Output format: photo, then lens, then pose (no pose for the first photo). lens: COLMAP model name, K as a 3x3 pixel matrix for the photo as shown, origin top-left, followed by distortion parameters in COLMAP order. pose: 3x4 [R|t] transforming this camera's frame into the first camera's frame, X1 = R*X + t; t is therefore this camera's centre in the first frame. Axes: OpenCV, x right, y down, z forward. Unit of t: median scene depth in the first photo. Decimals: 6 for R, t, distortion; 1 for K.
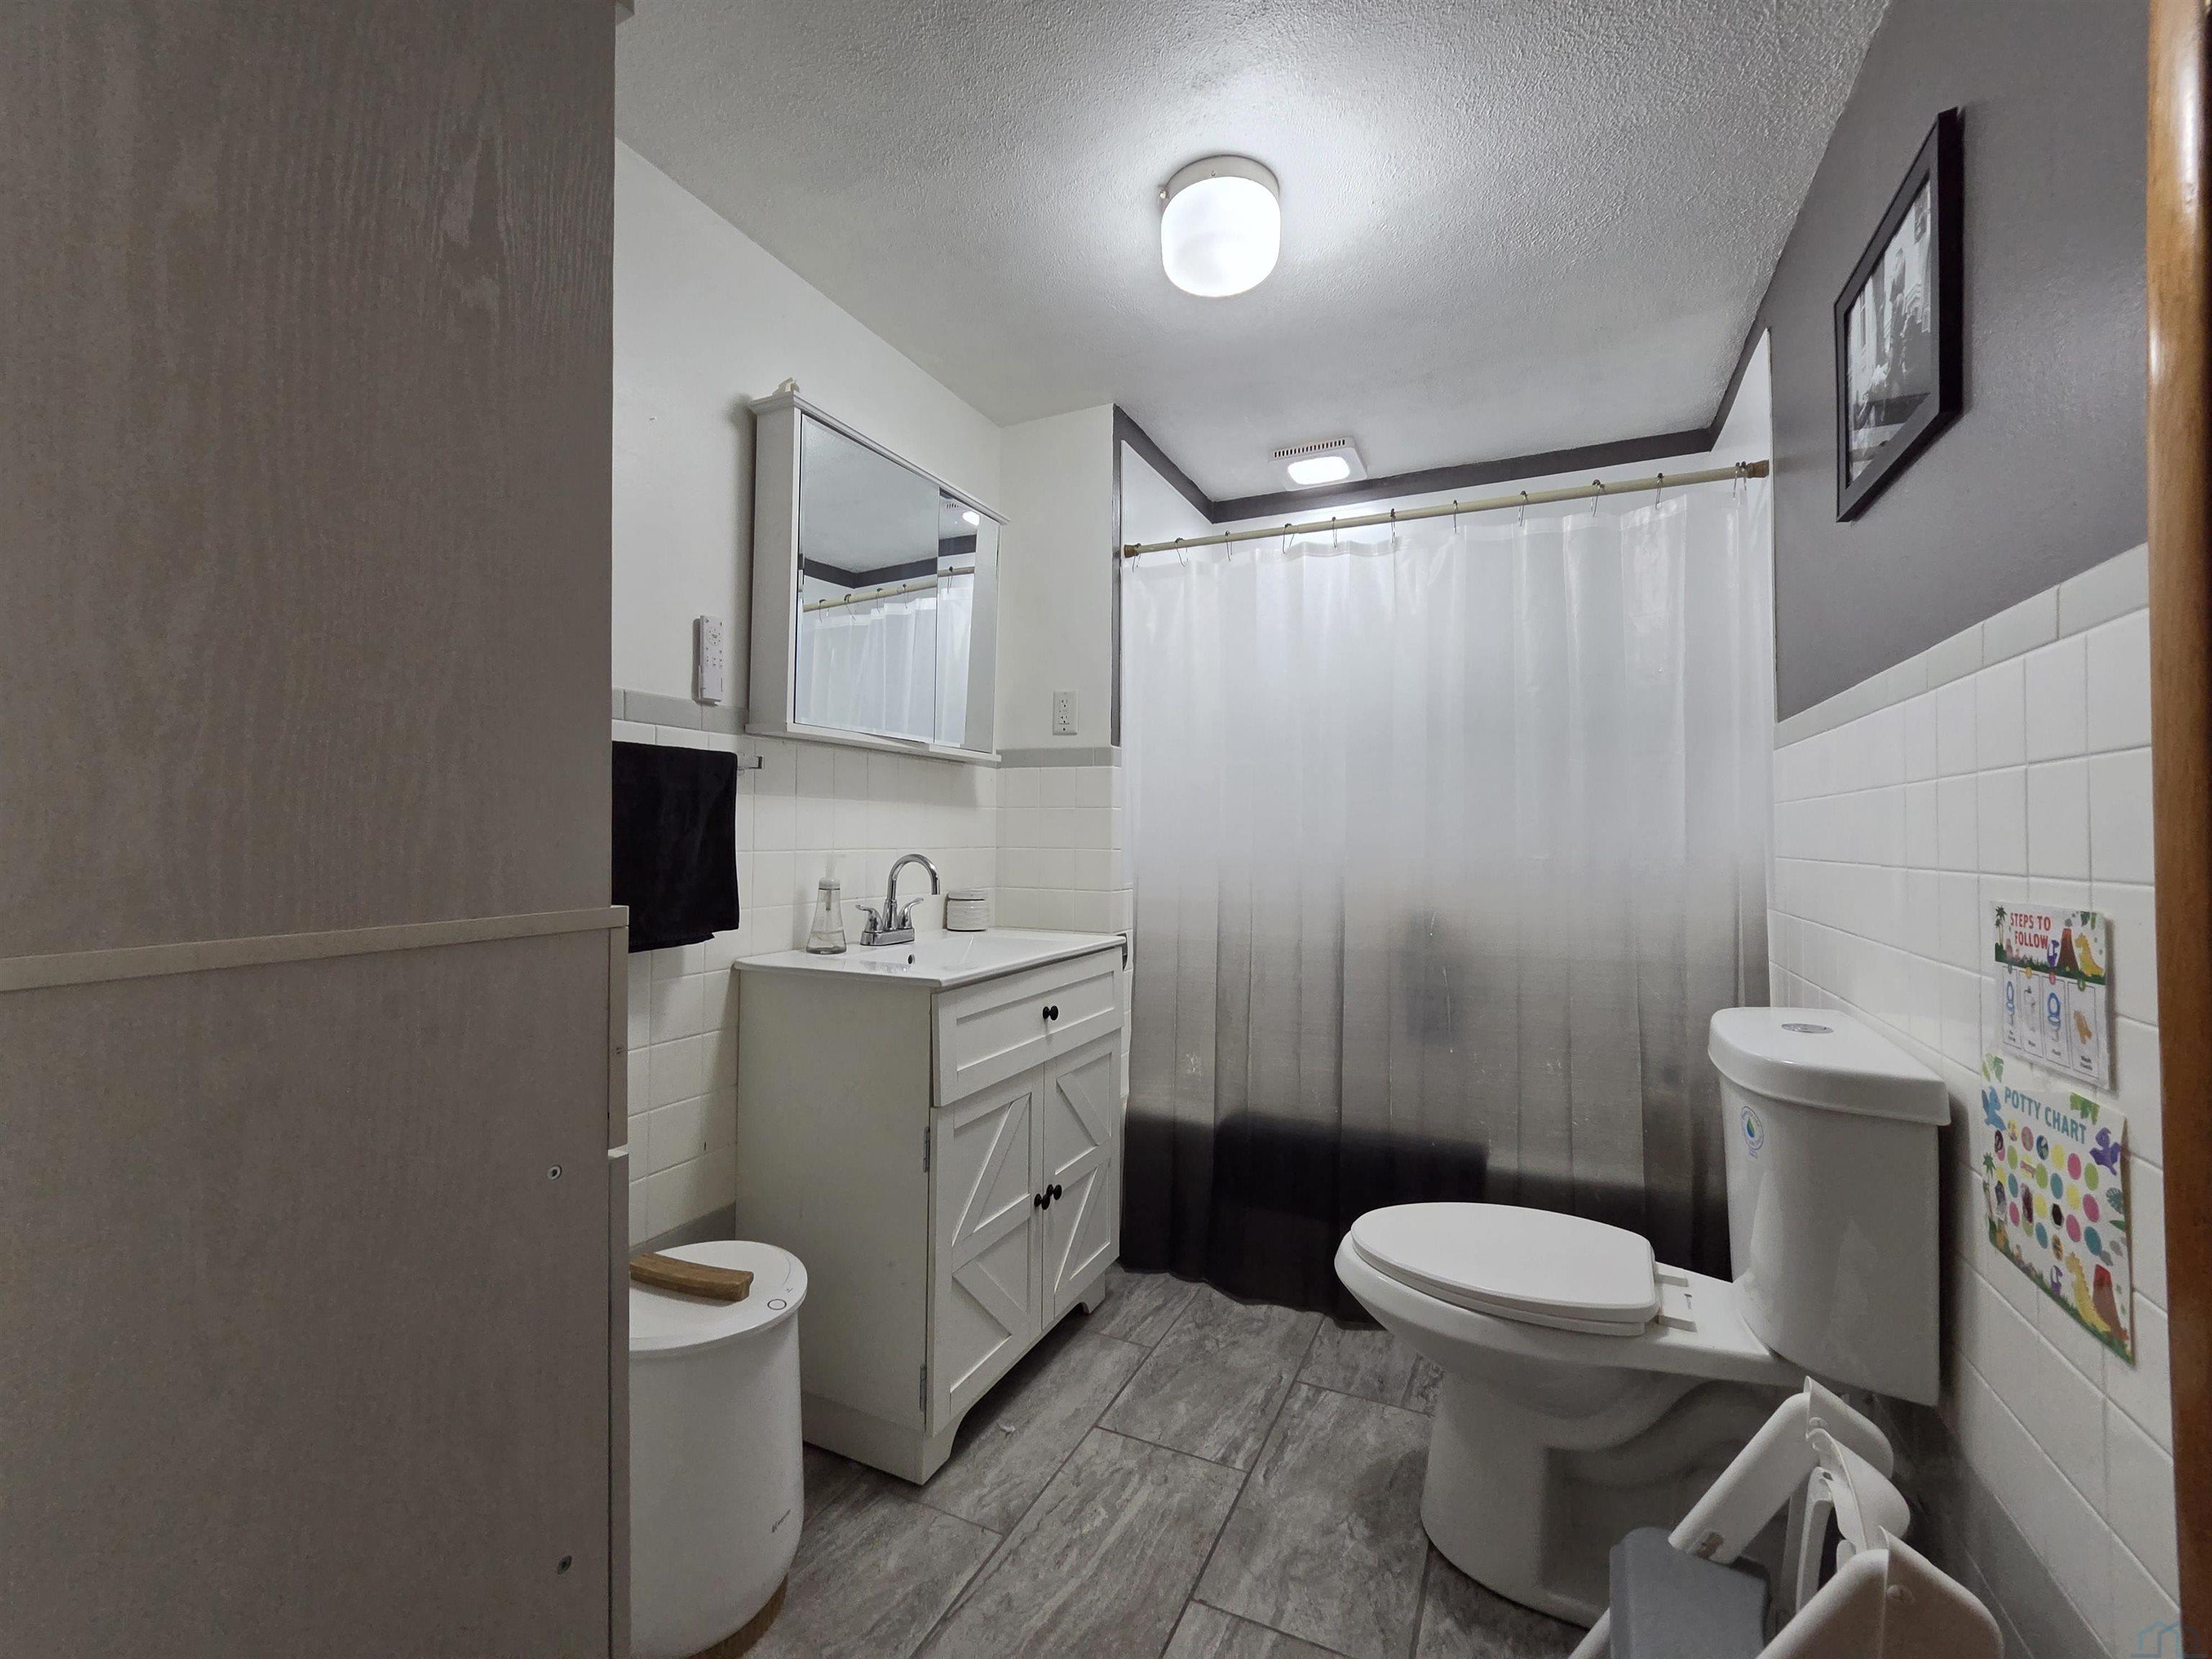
lens RADIAL K [[932.6, 0, 1110.5], [0, 932.6, 816.8], [0, 0, 1]] dist [-0.005396, -0.000297]
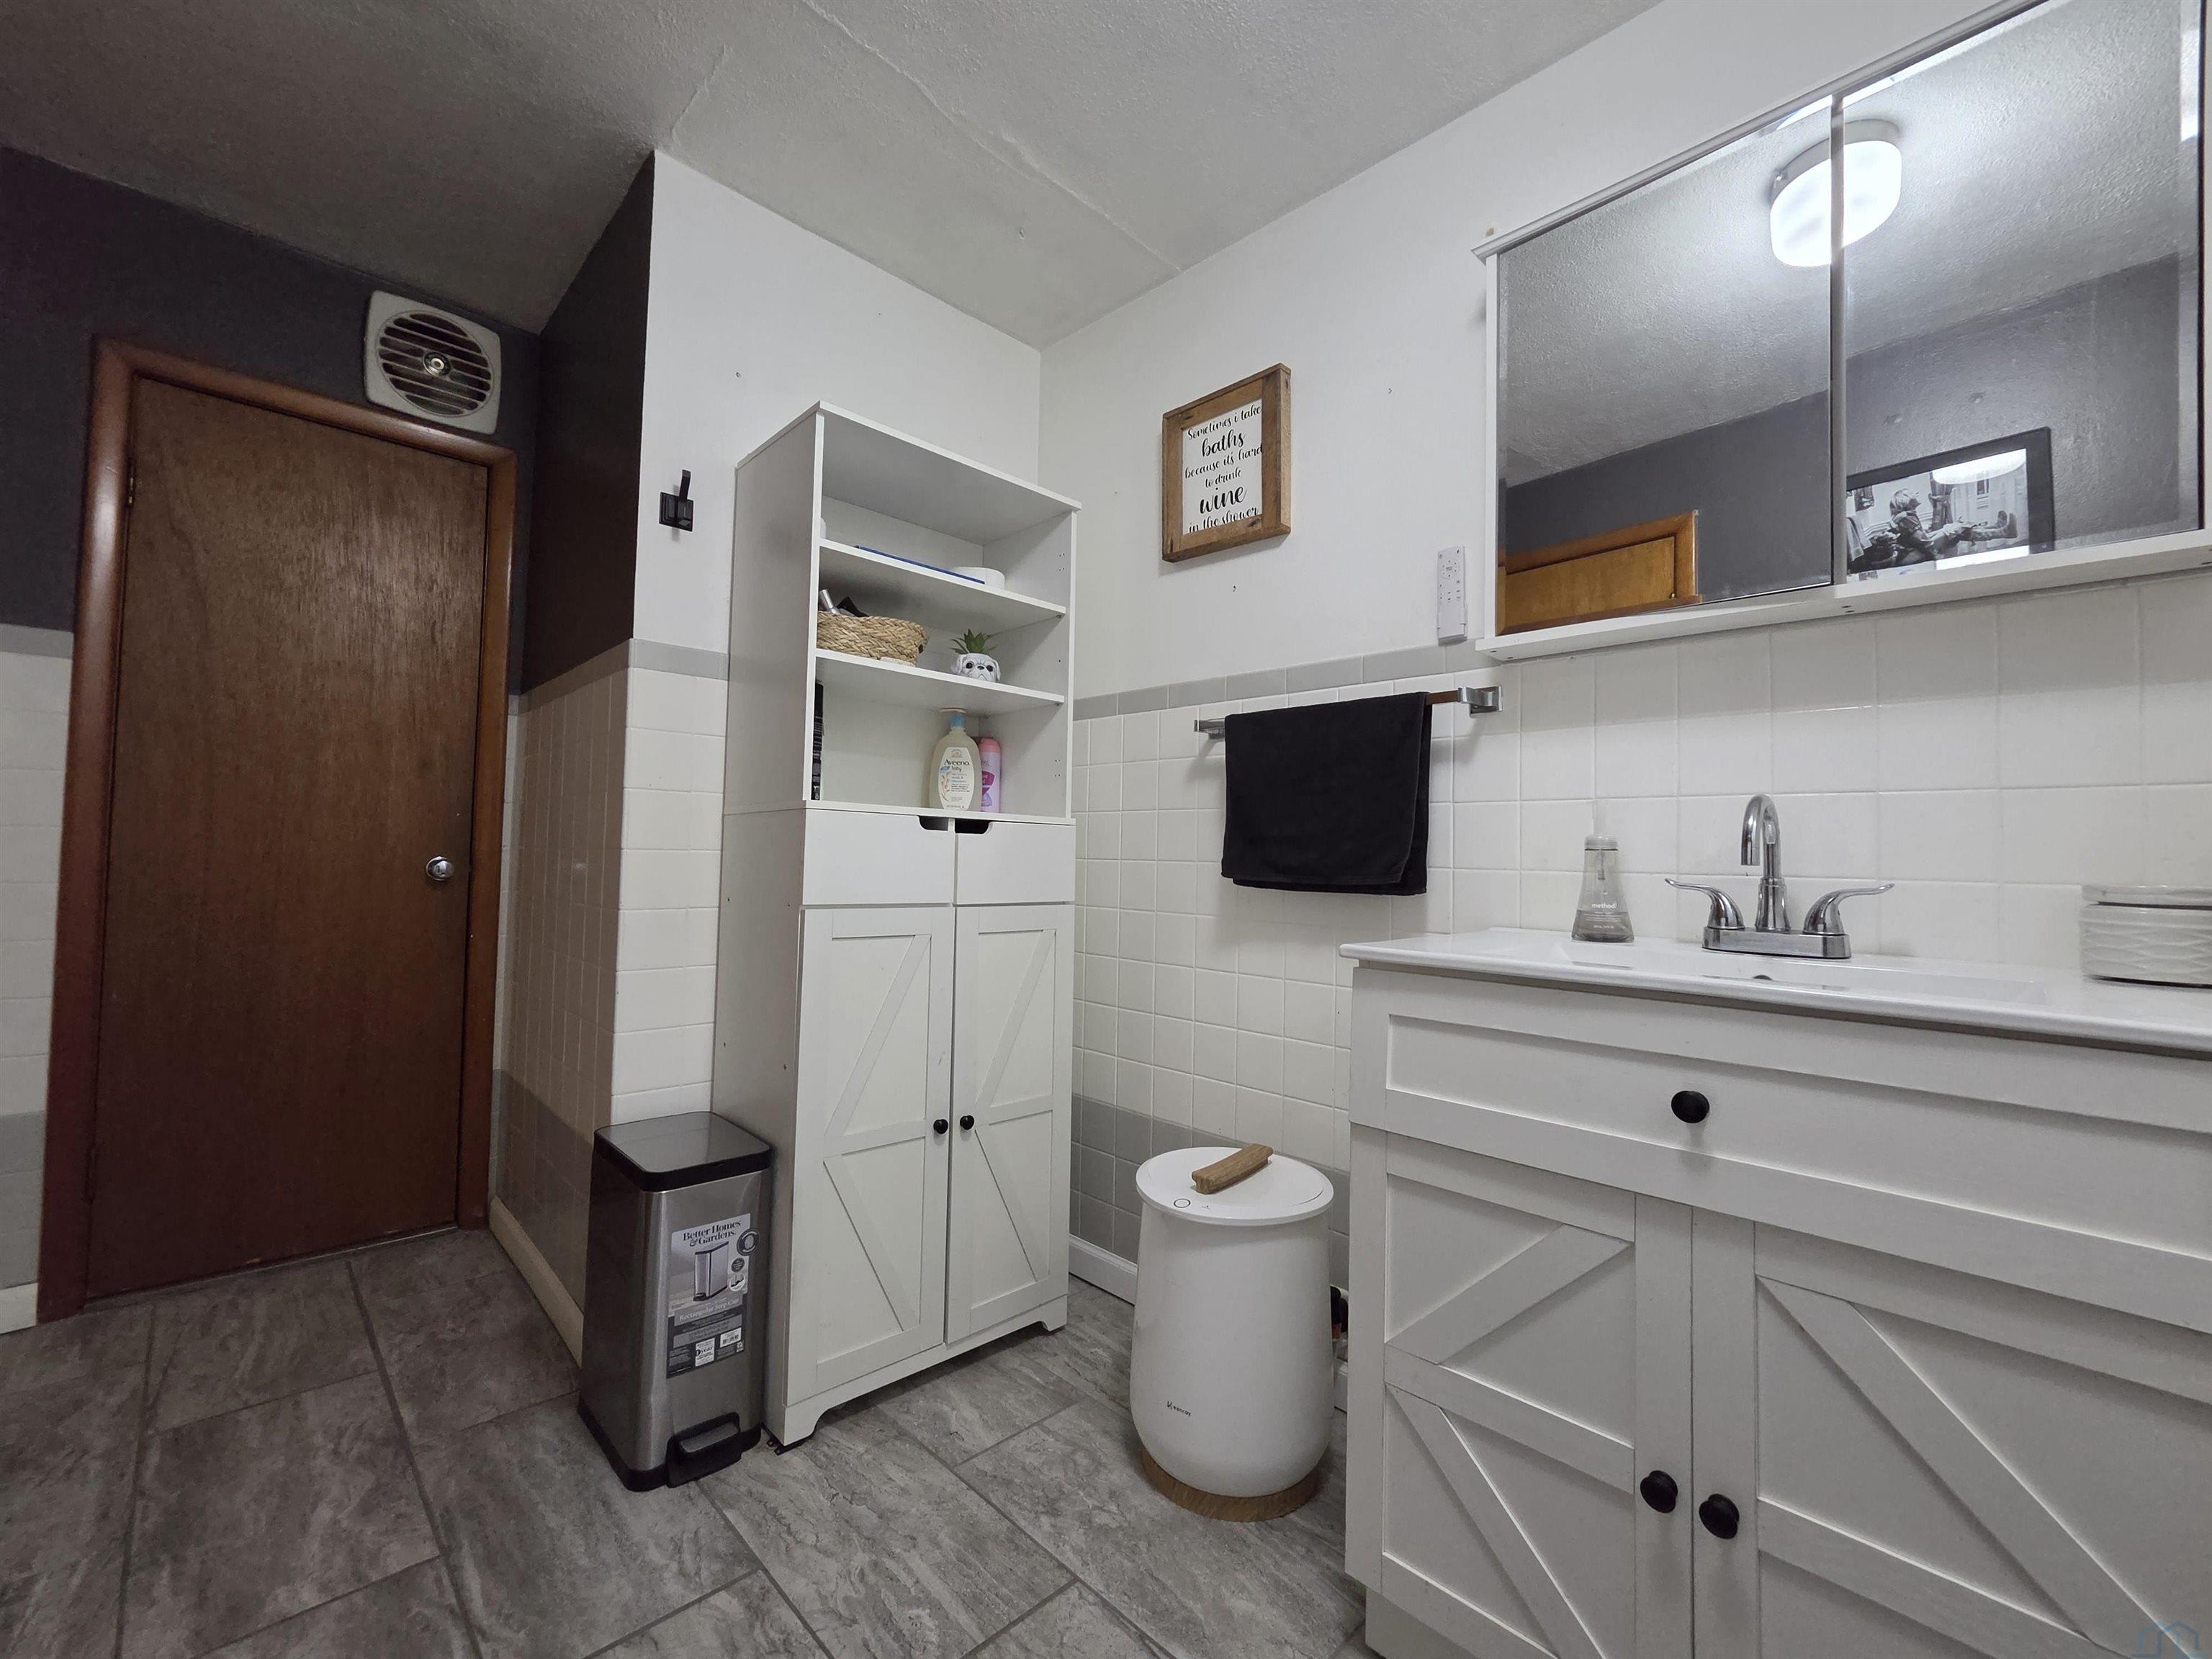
lens RADIAL K [[932.6, 0, 1104.4], [0, 932.6, 827.0], [0, 0, 1]] dist [-0.005396, -0.000297]
pose [[-0.344980, -0.044887, -0.937536, 0.518430], [-0.011371, 0.998982, -0.043645, 0.100544], [0.938541, -0.004396, -0.345139, 0.949189]]
